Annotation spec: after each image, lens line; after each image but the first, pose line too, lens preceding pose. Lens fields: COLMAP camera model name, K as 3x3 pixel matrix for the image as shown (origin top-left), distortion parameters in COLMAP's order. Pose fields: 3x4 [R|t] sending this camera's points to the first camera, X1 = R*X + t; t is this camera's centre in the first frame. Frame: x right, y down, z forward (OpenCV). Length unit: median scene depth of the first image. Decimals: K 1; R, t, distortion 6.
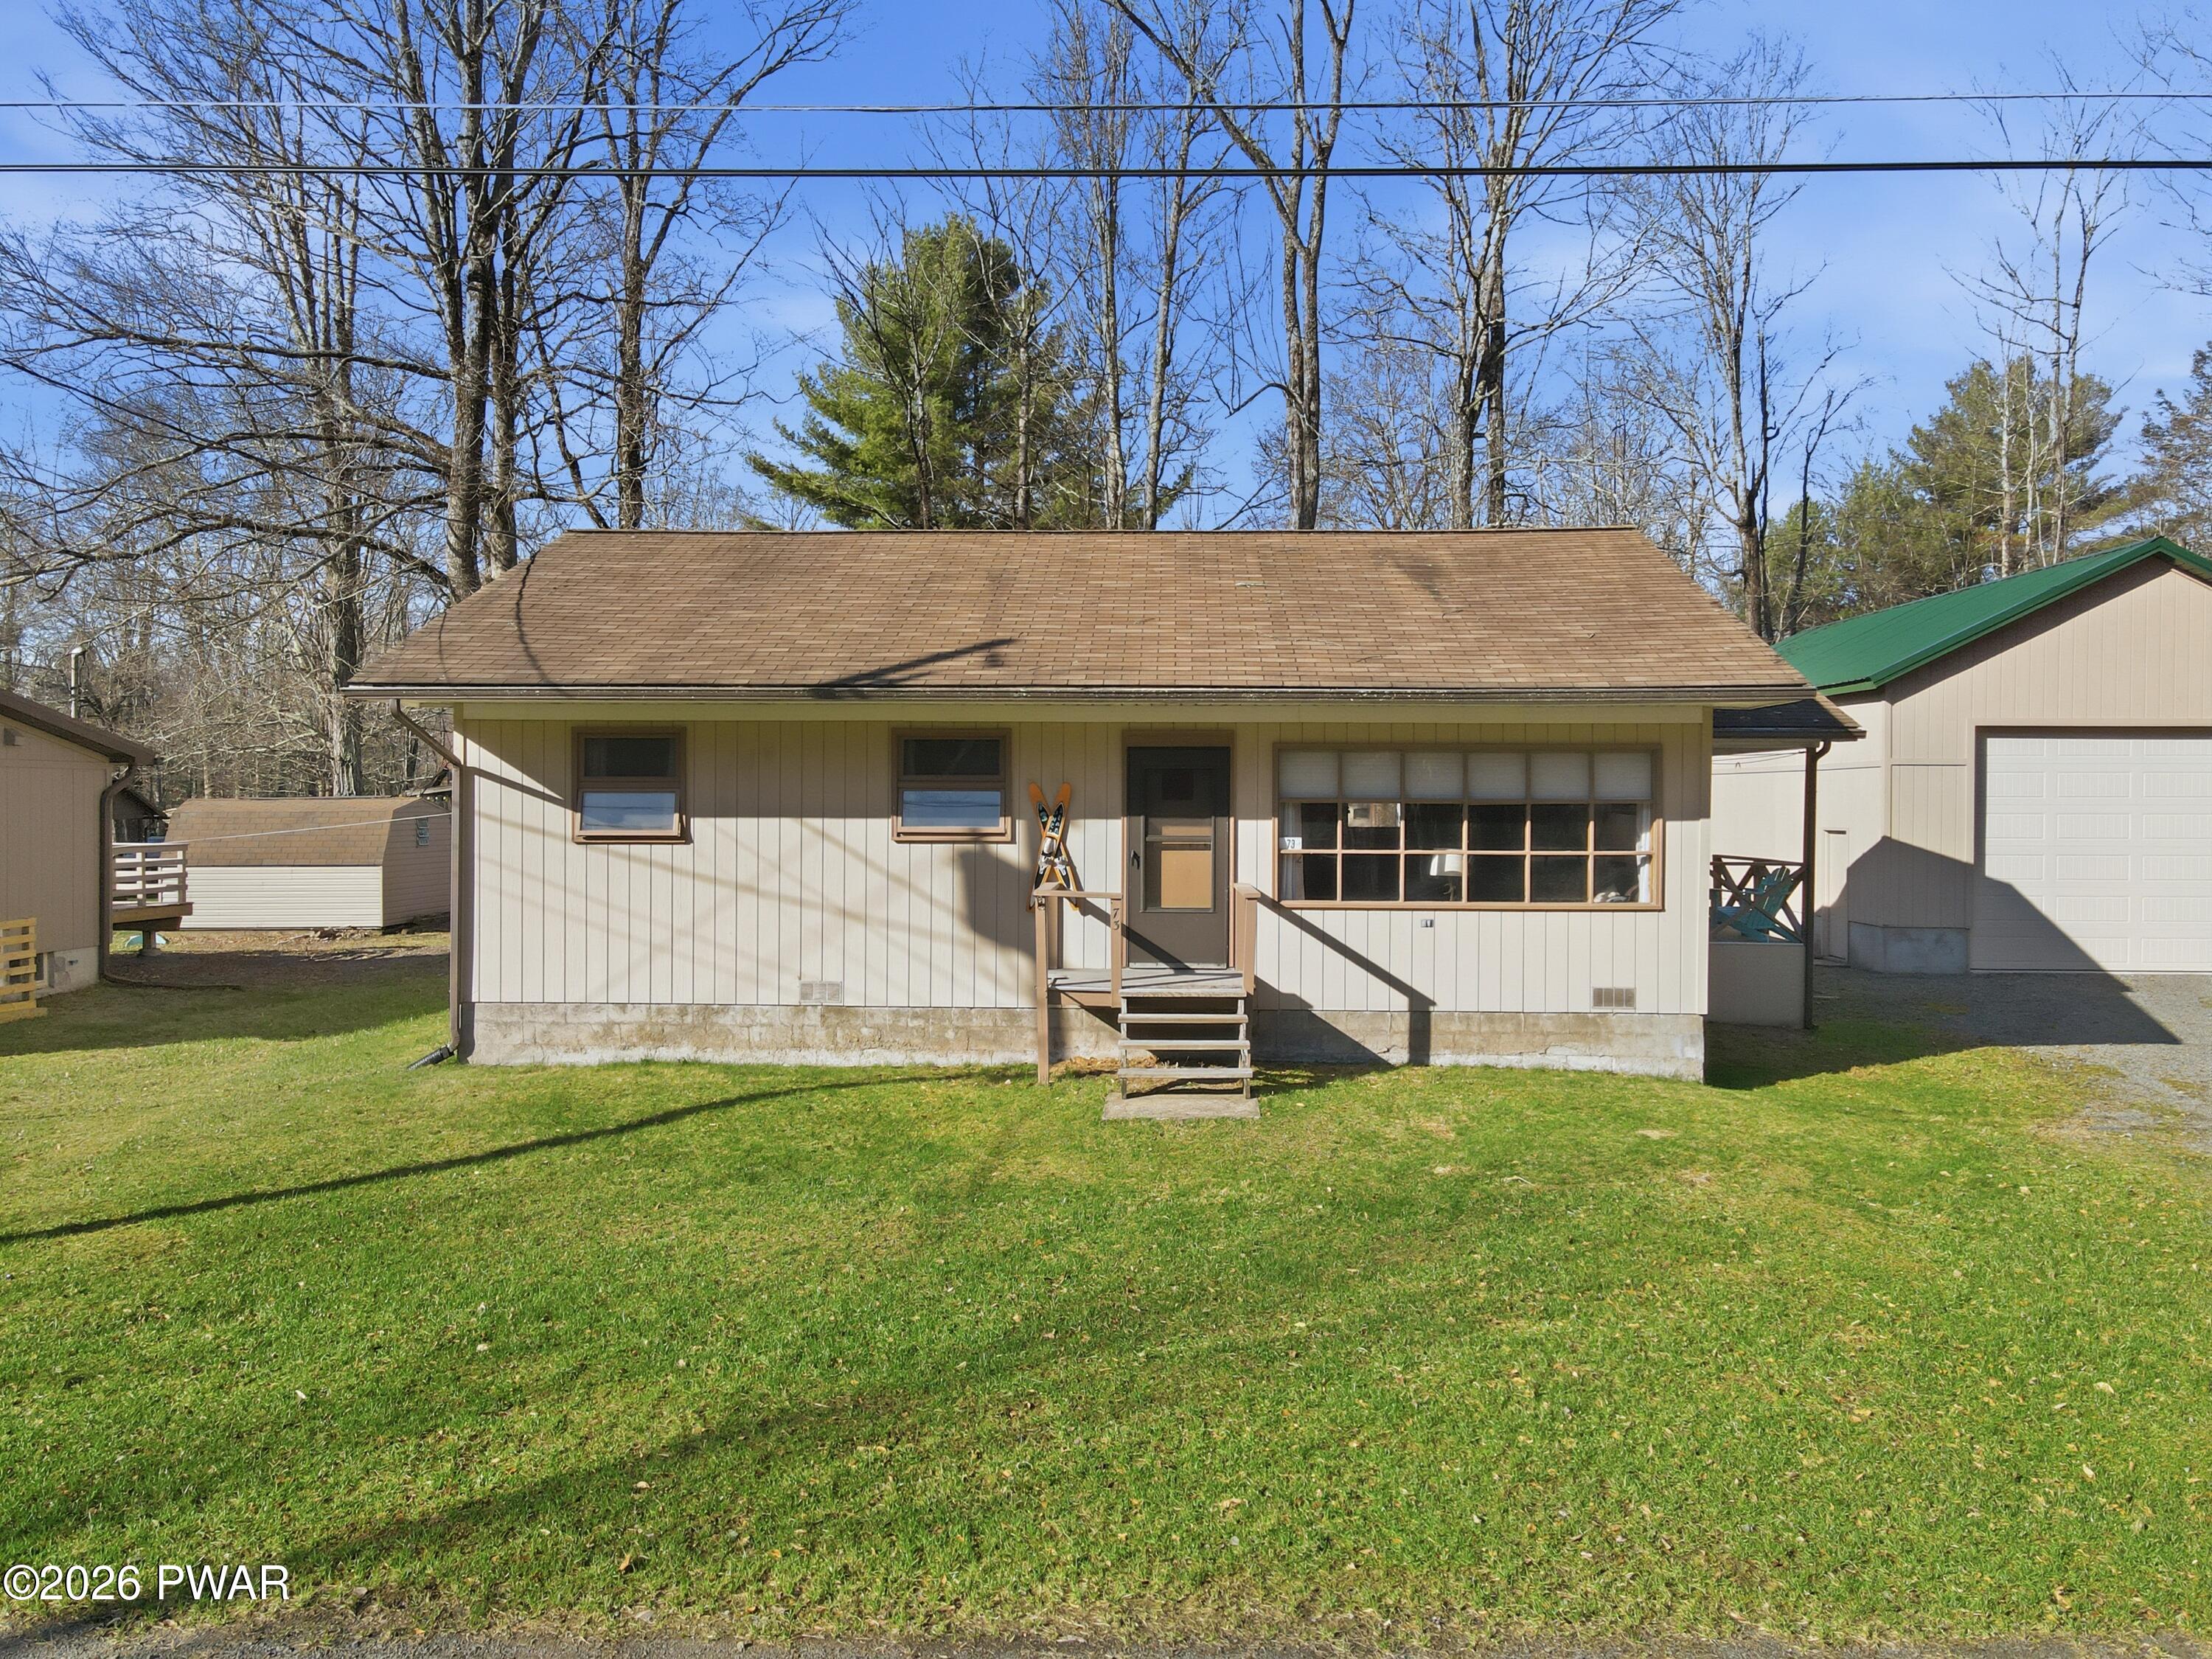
lens RADIAL K [[1619.1, 0, 1104.5], [0, 1619.1, 825.1], [0, 0, 1]] dist [-0.003227, 0.034298]
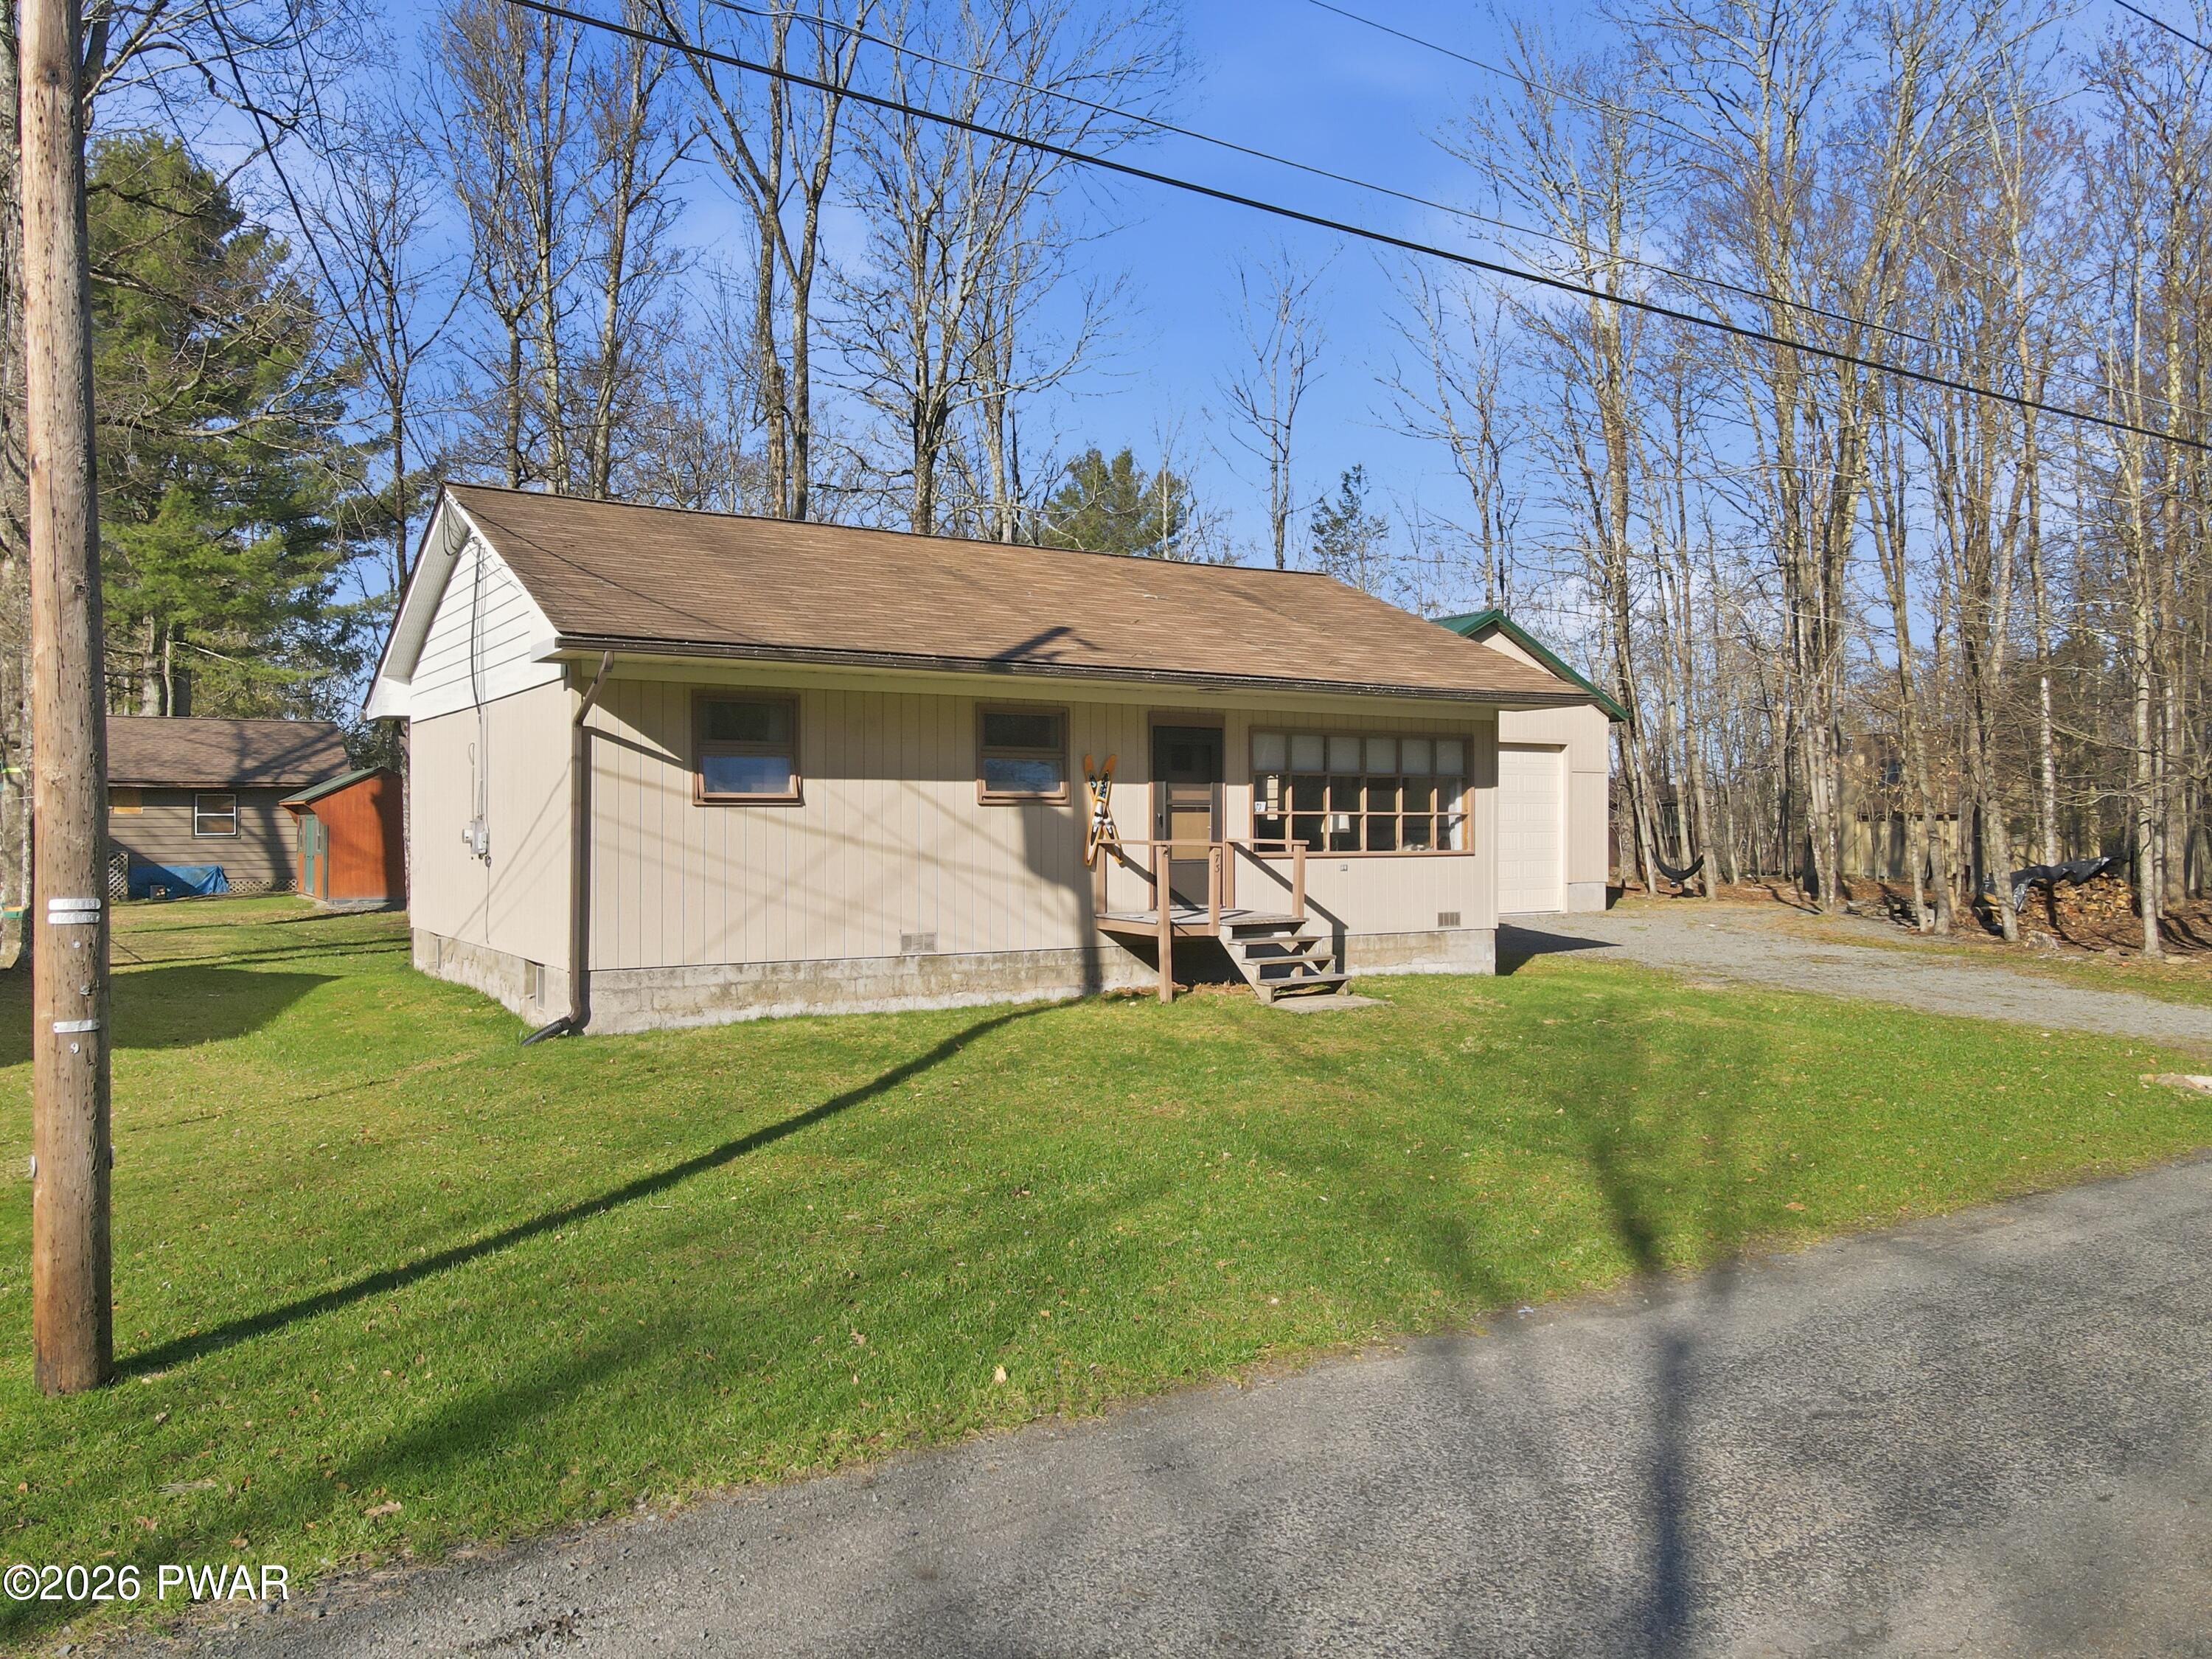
lens RADIAL K [[1619.1, 0, 1104.5], [0, 1619.1, 825.1], [0, 0, 1]] dist [-0.003227, 0.034298]
pose [[0.825299, -0.004281, 0.564680, -0.684314], [0.013007, 0.999850, -0.011430, 0.038230], [-0.564546, 0.016778, 0.825231, 0.033488]]
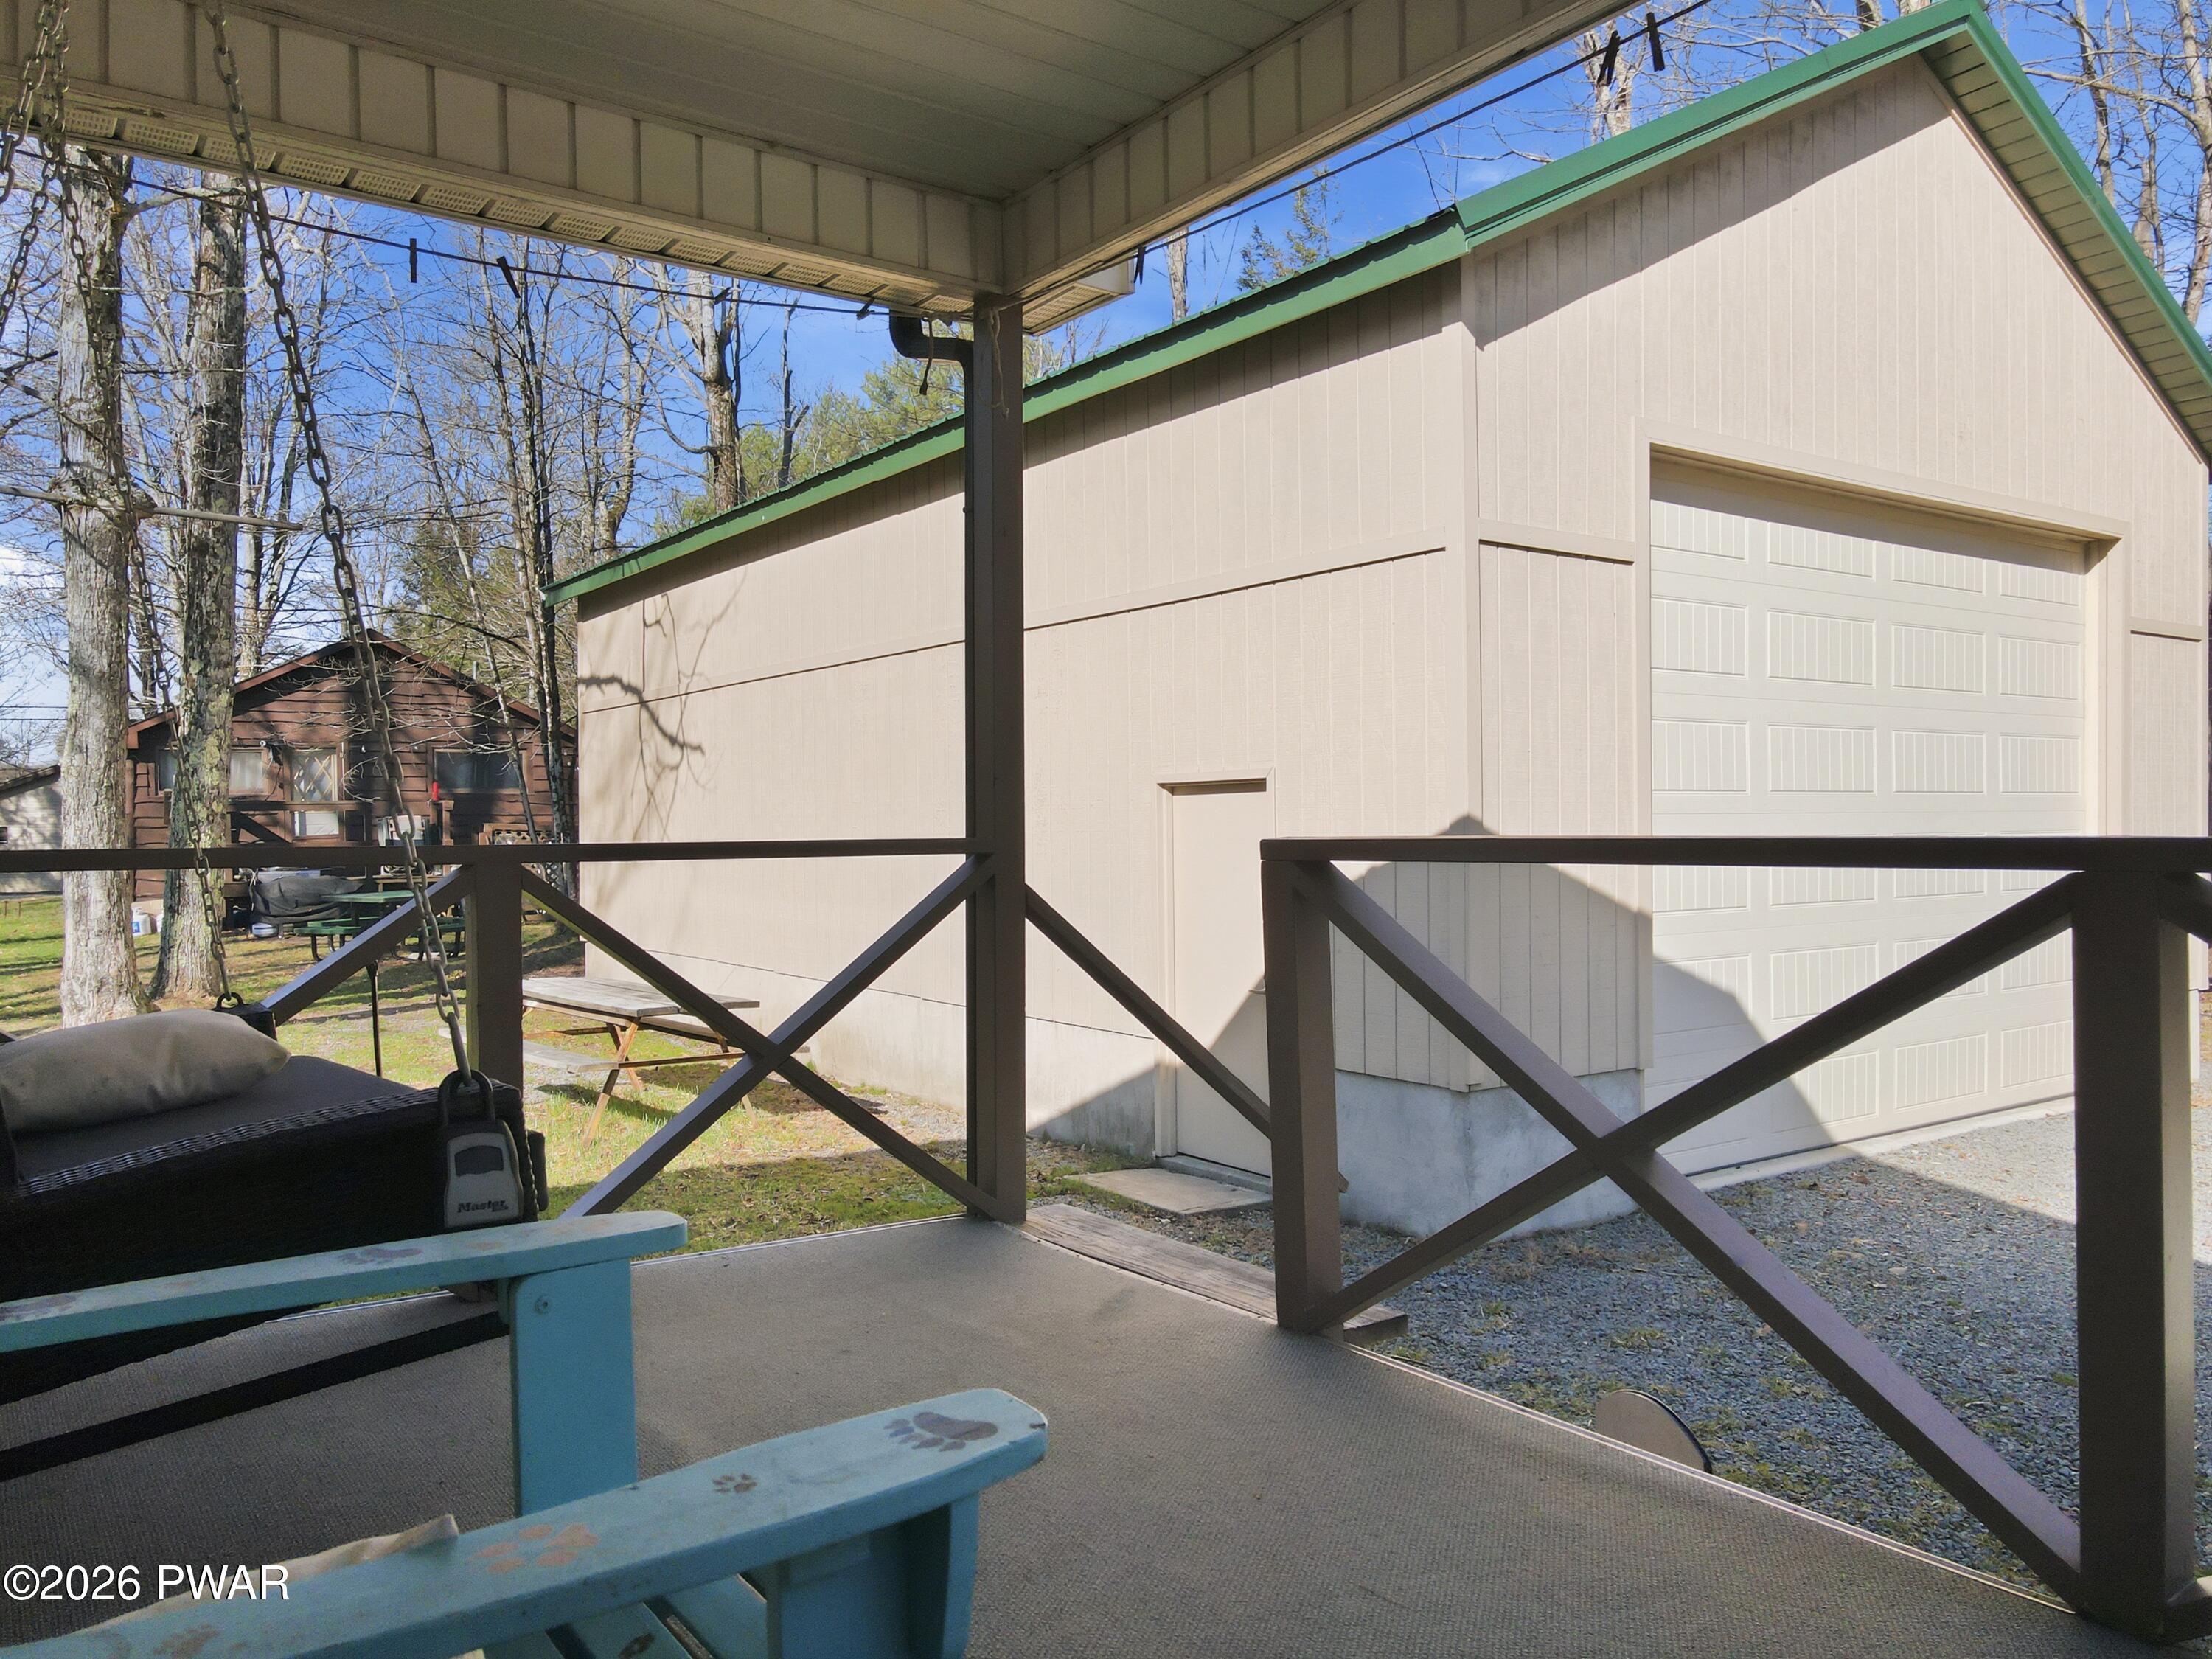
lens RADIAL K [[1619.1, 0, 1104.5], [0, 1619.1, 825.1], [0, 0, 1]] dist [-0.003227, 0.034298]
pose [[0.795511, -0.010550, 0.605848, 0.396241], [0.020866, 0.999732, -0.009989, 0.024803], [-0.605580, 0.020588, 0.795518, 1.281699]]
